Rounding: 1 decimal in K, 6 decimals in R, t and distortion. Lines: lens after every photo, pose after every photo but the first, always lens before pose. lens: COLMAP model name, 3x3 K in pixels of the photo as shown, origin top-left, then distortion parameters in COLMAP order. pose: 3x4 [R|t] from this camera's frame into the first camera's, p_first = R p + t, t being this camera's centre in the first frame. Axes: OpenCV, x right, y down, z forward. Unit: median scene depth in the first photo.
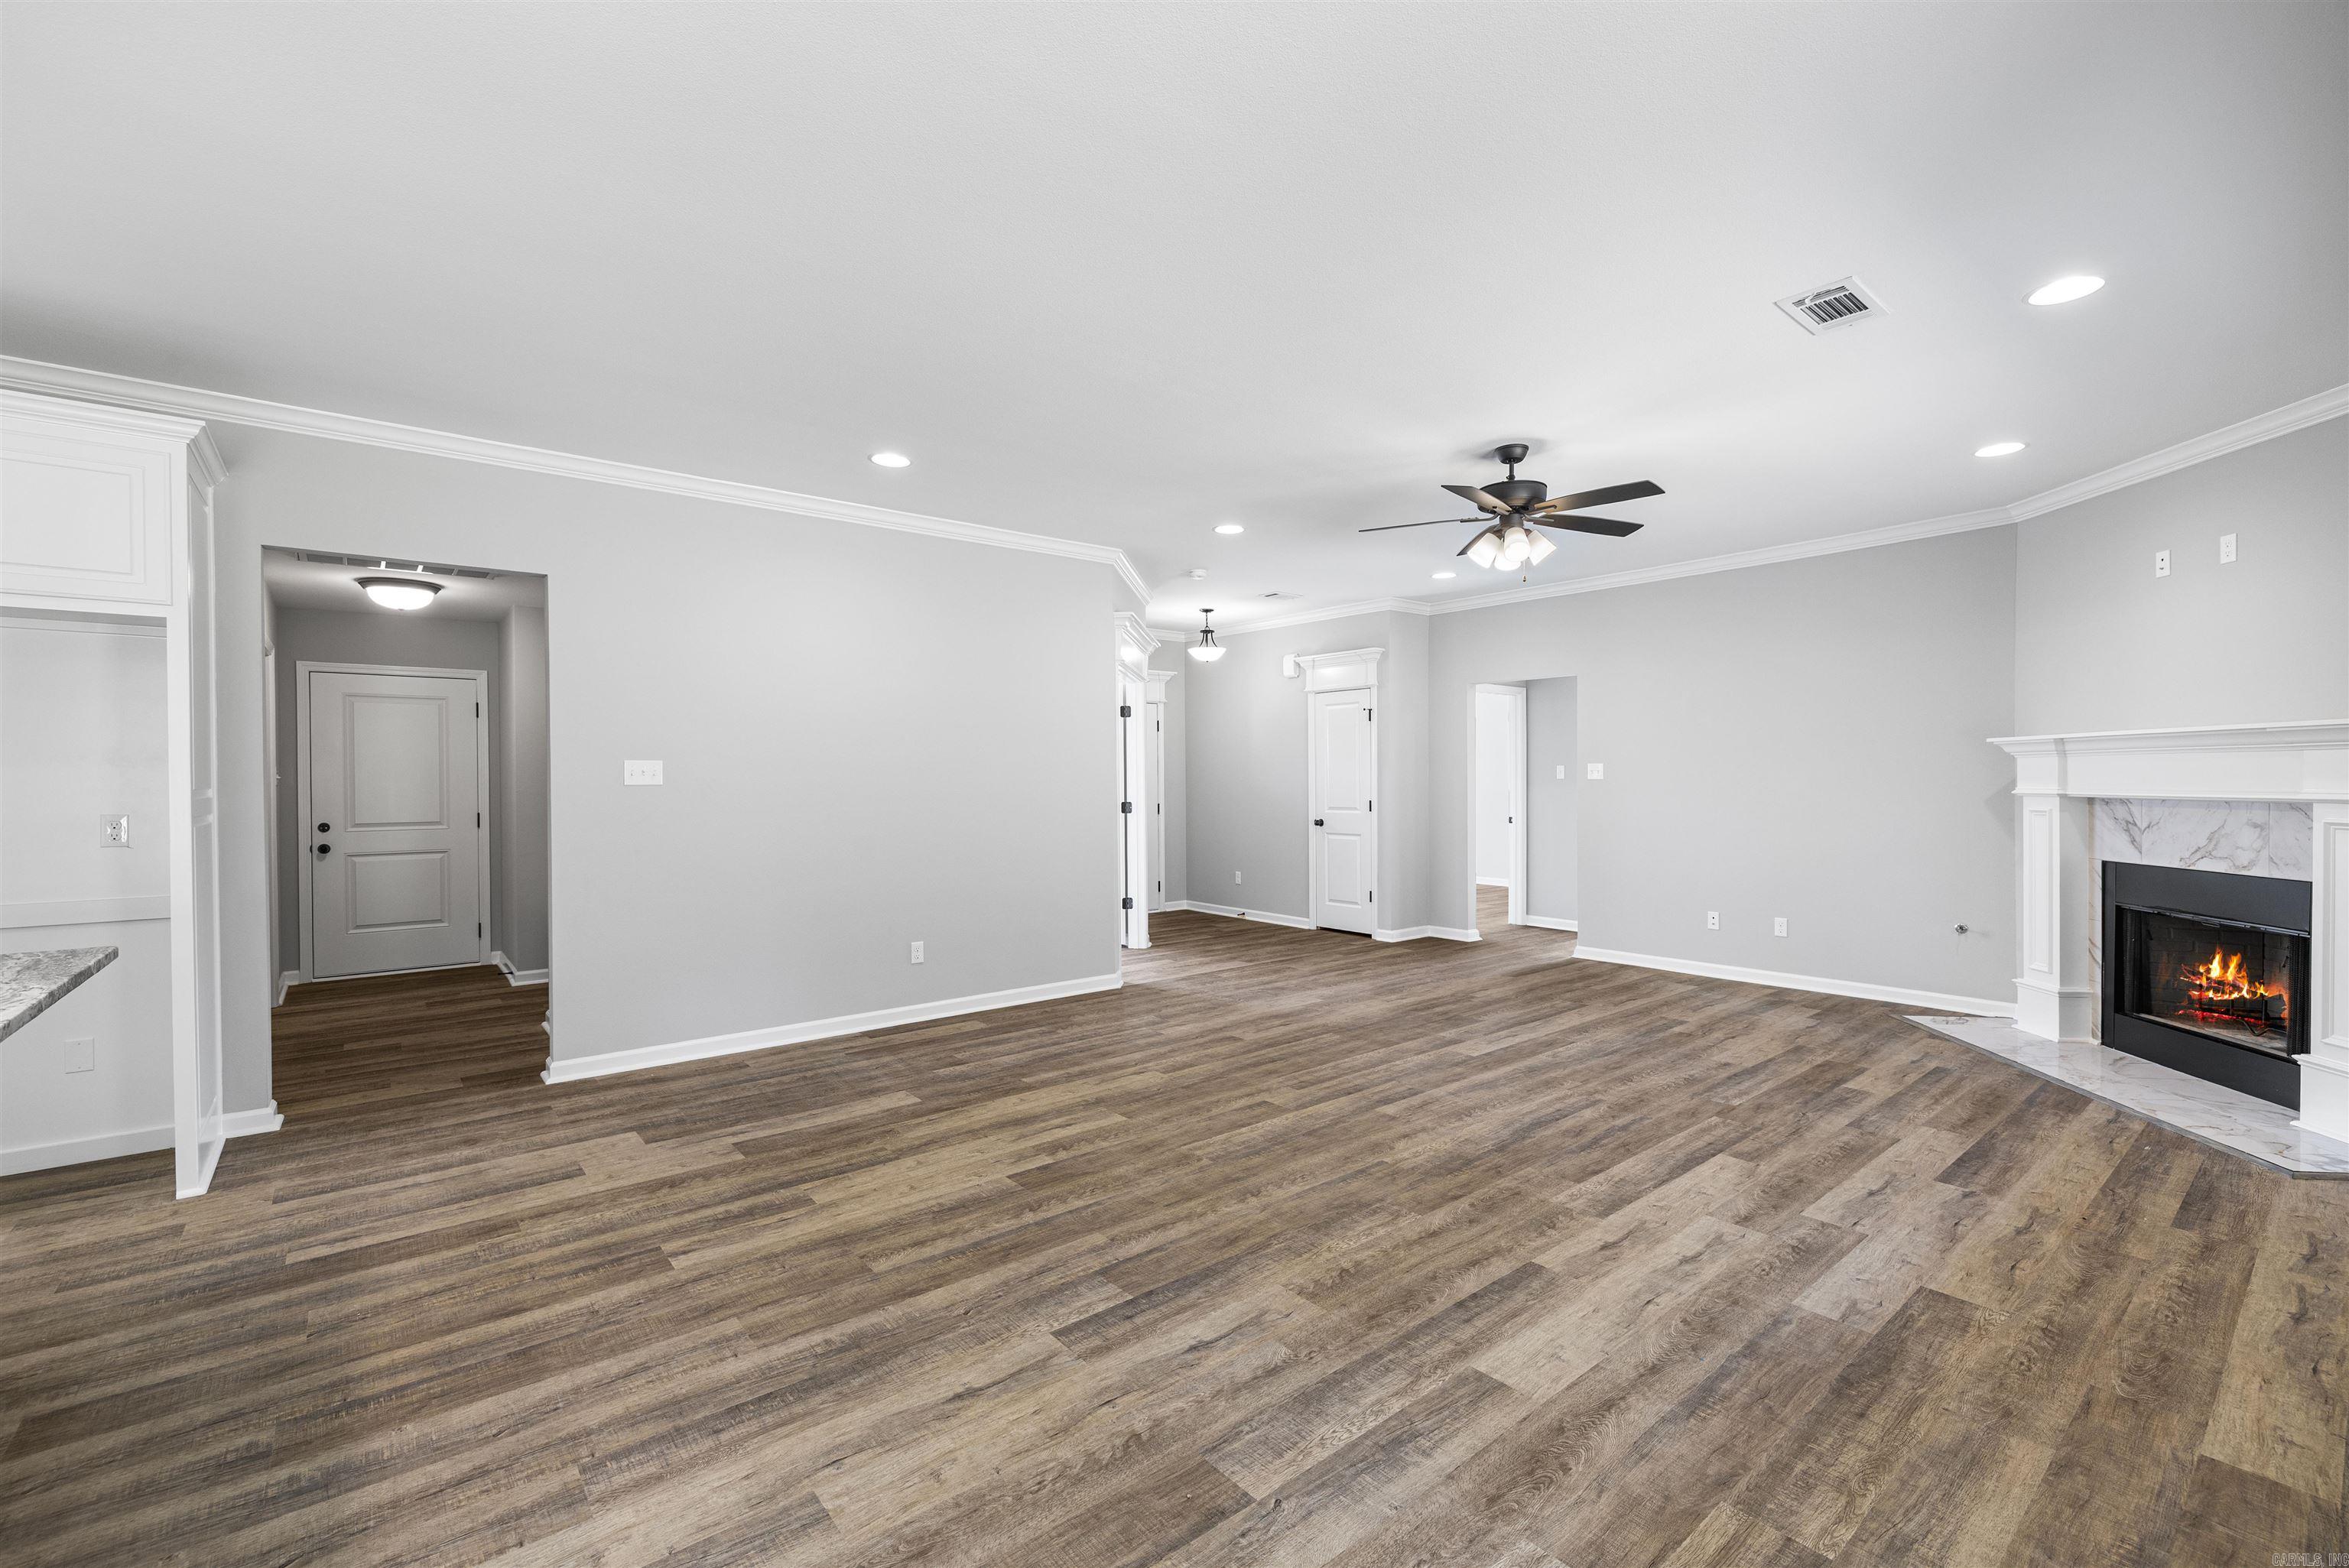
lens RADIAL K [[998.2, 0, 1175.5], [0, 998.2, 785.6], [0, 0, 1]] dist [-0.005412, 0.000038]
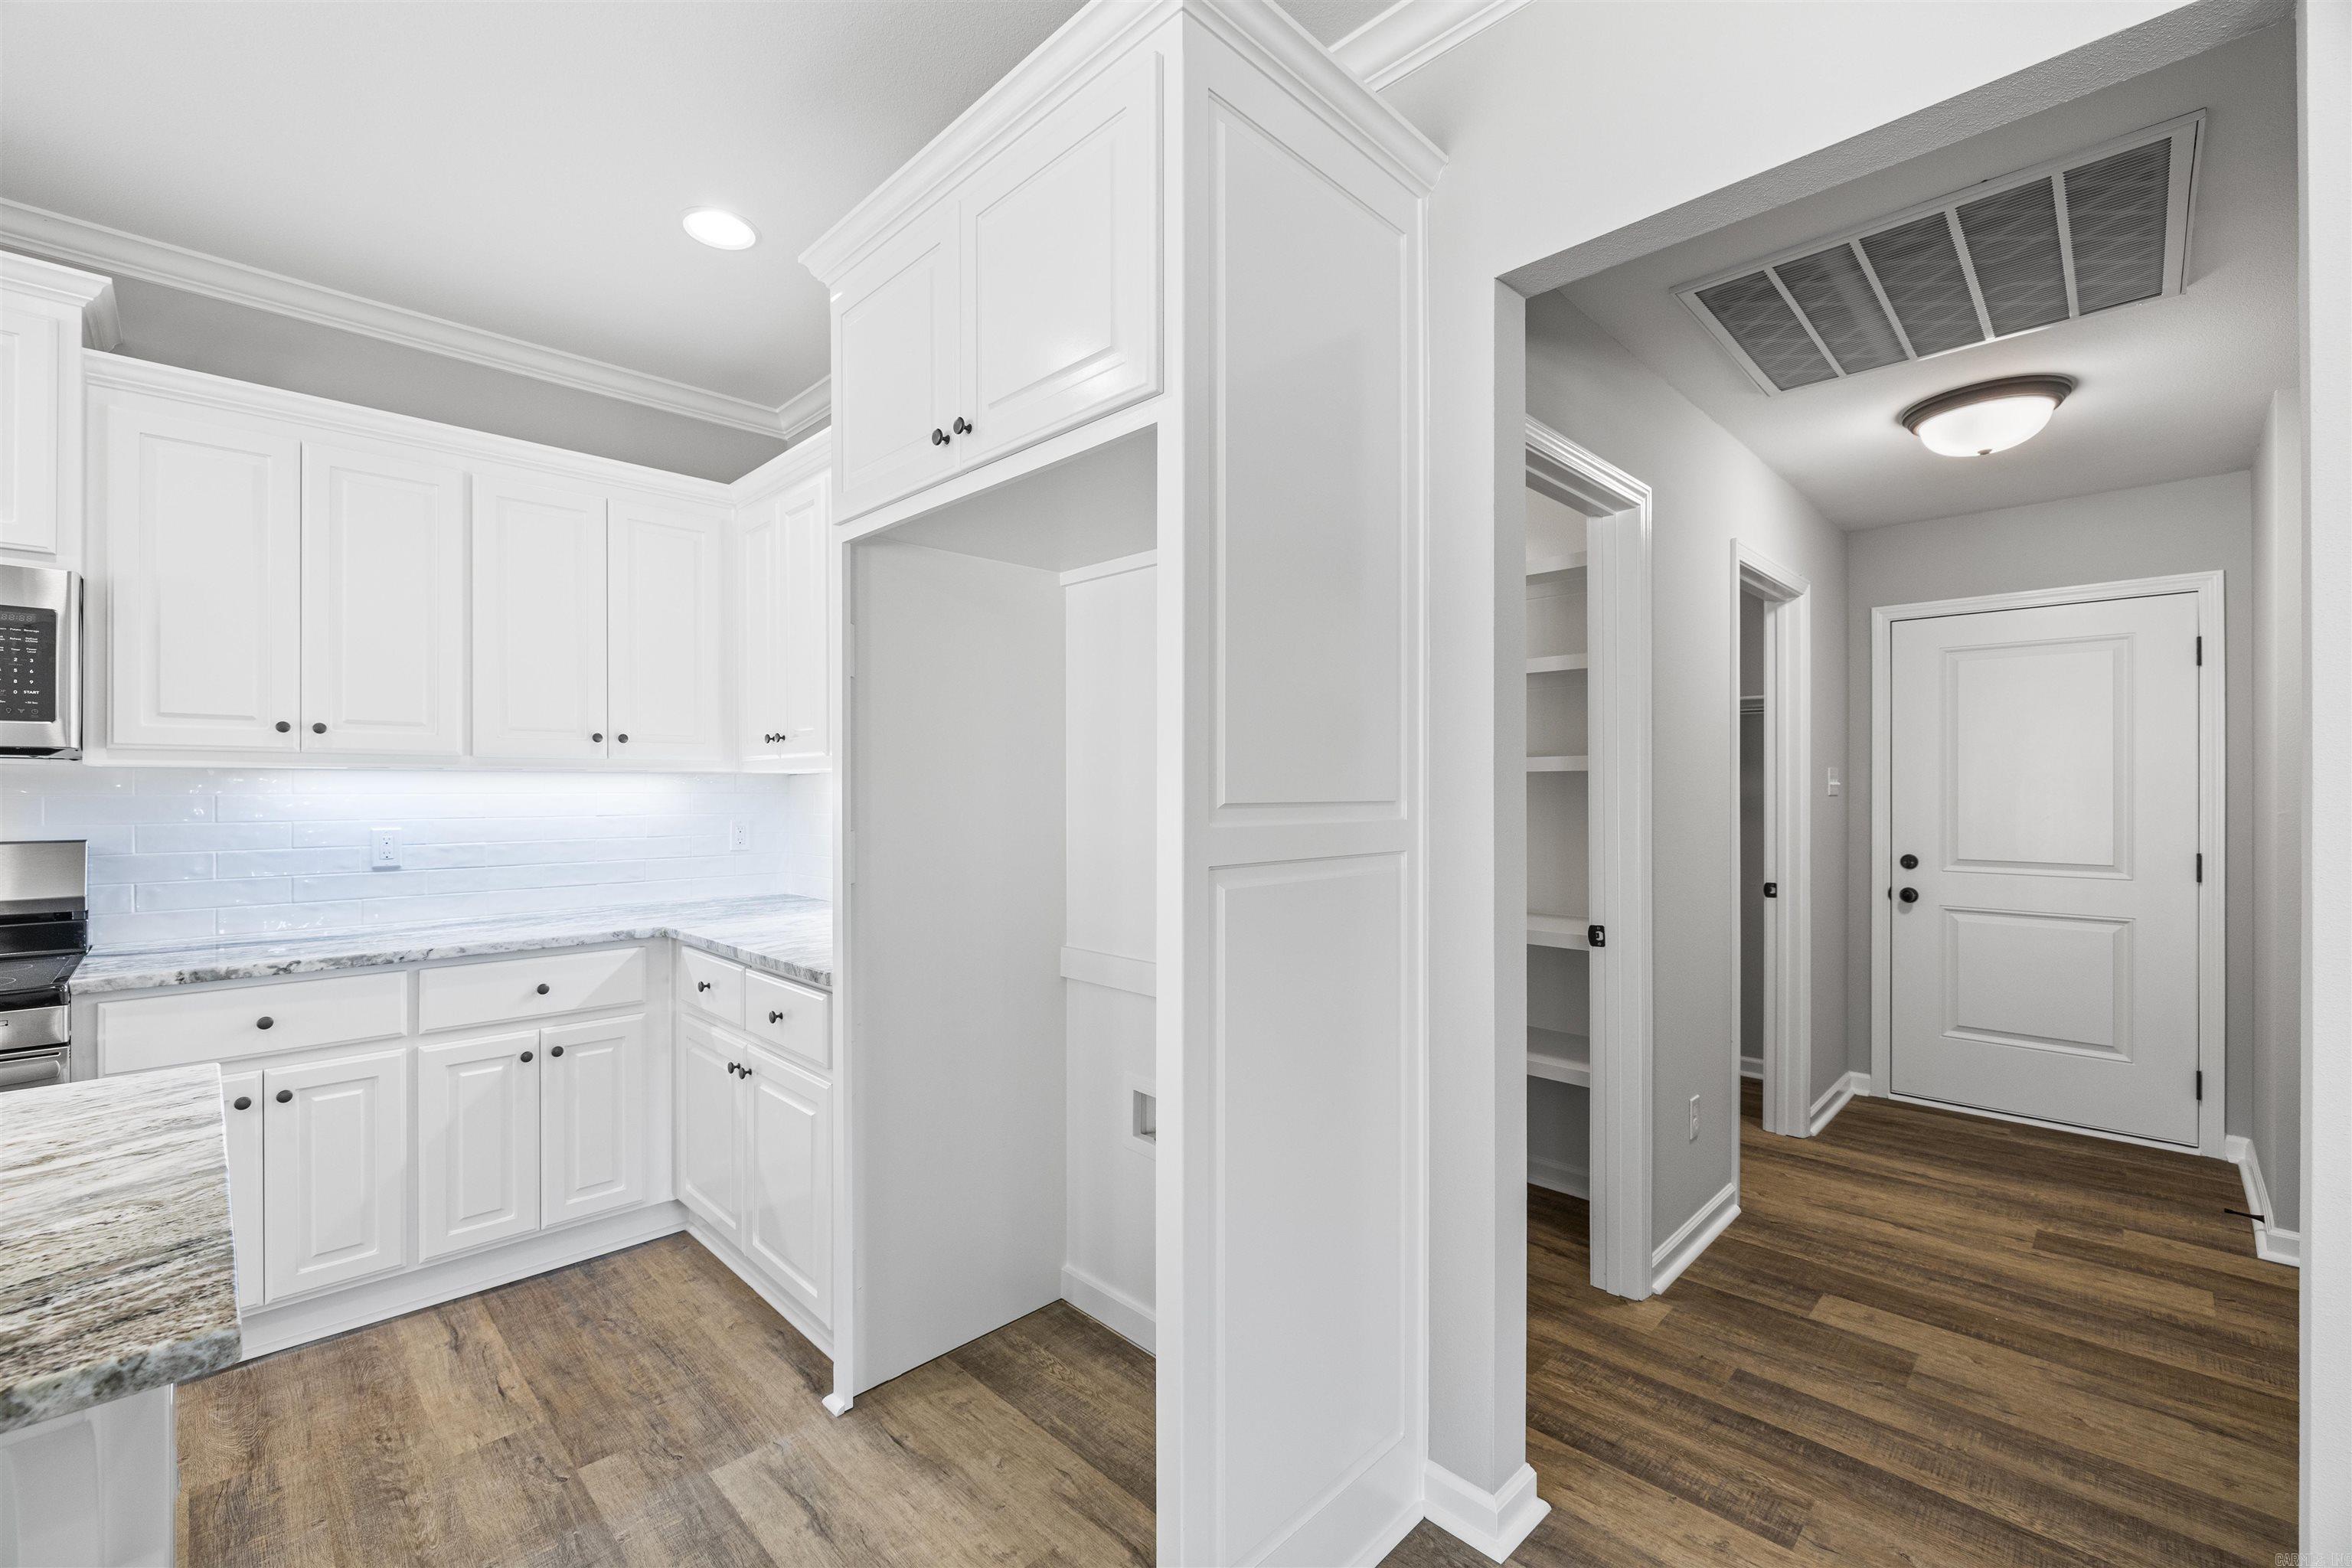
lens RADIAL K [[987.1, 0, 1159.3], [0, 987.1, 784.1], [0, 0, 1]] dist [-0.002540, -0.001065]
pose [[0.091872, 0.003999, -0.995763, -0.444335], [-0.010017, 0.999945, 0.003091, -0.007789], [0.995720, 0.009690, 0.091907, 0.756026]]
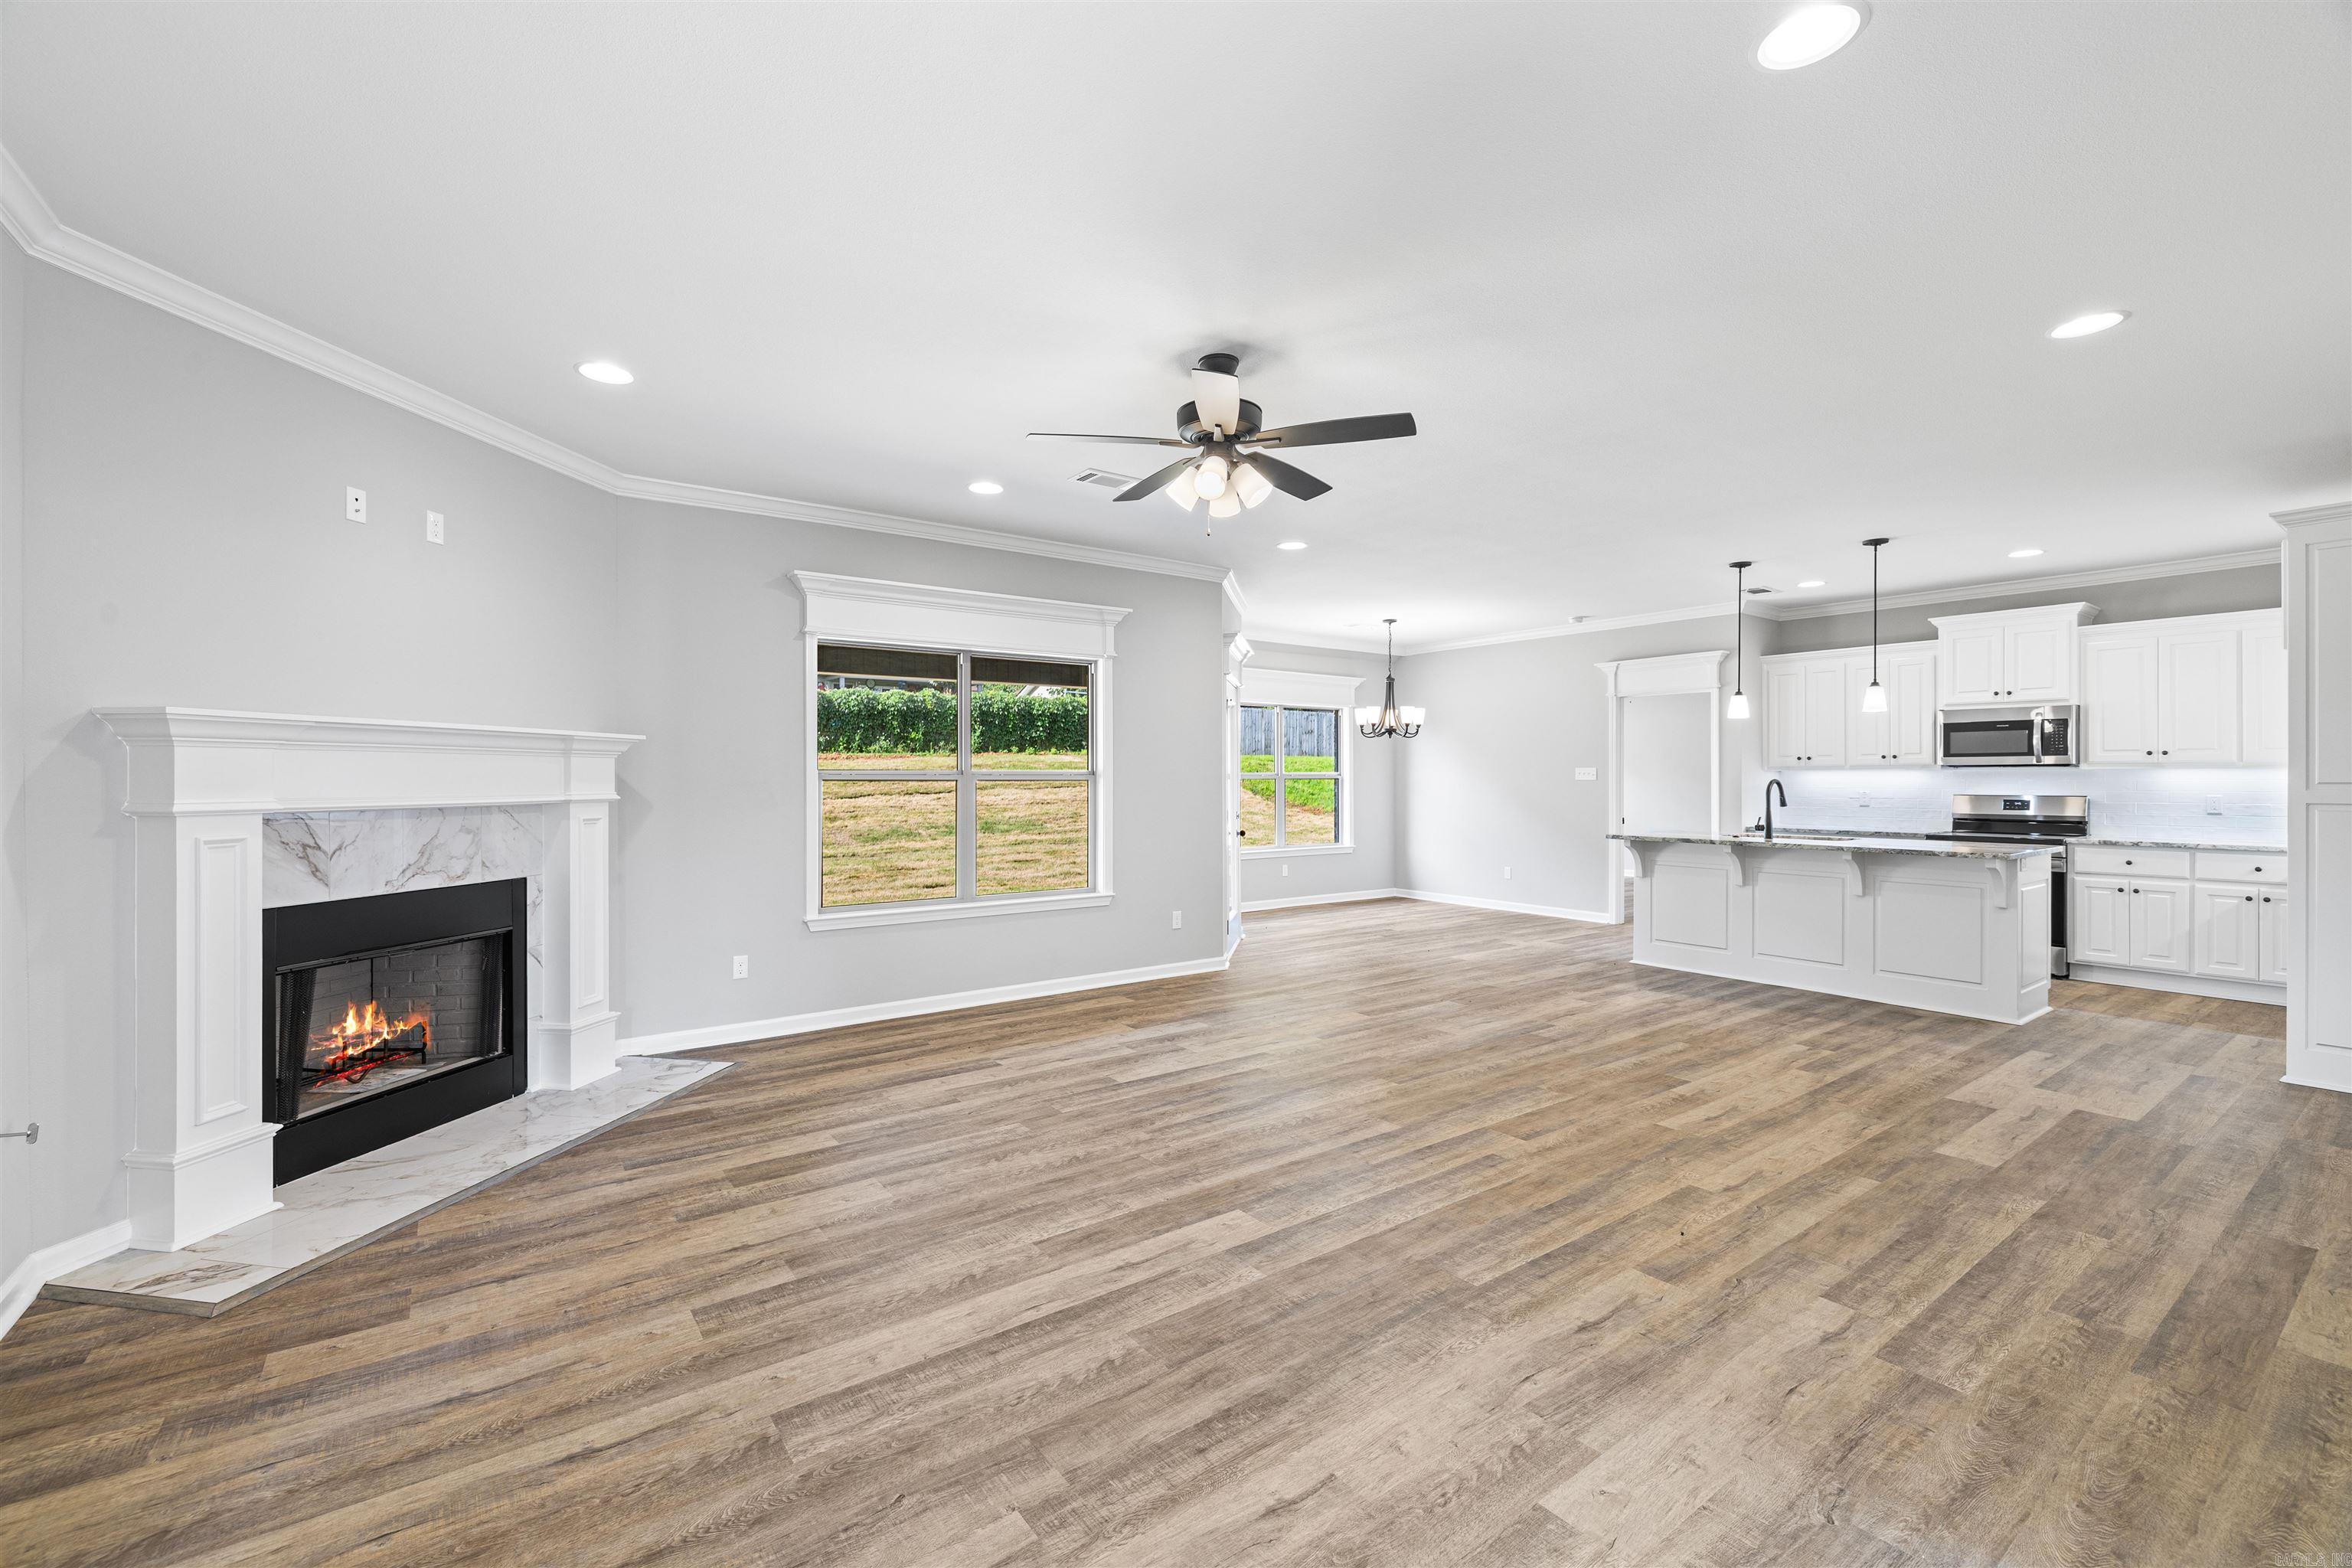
lens RADIAL K [[987.1, 0, 1171.6], [0, 987.1, 775.2], [0, 0, 1]] dist [-0.002540, -0.001065]
pose [[-0.998293, 0.004823, 0.058203, 0.357887], [0.005047, 0.999980, 0.003691, -0.014635], [-0.058184, 0.003978, -0.998298, 1.927988]]
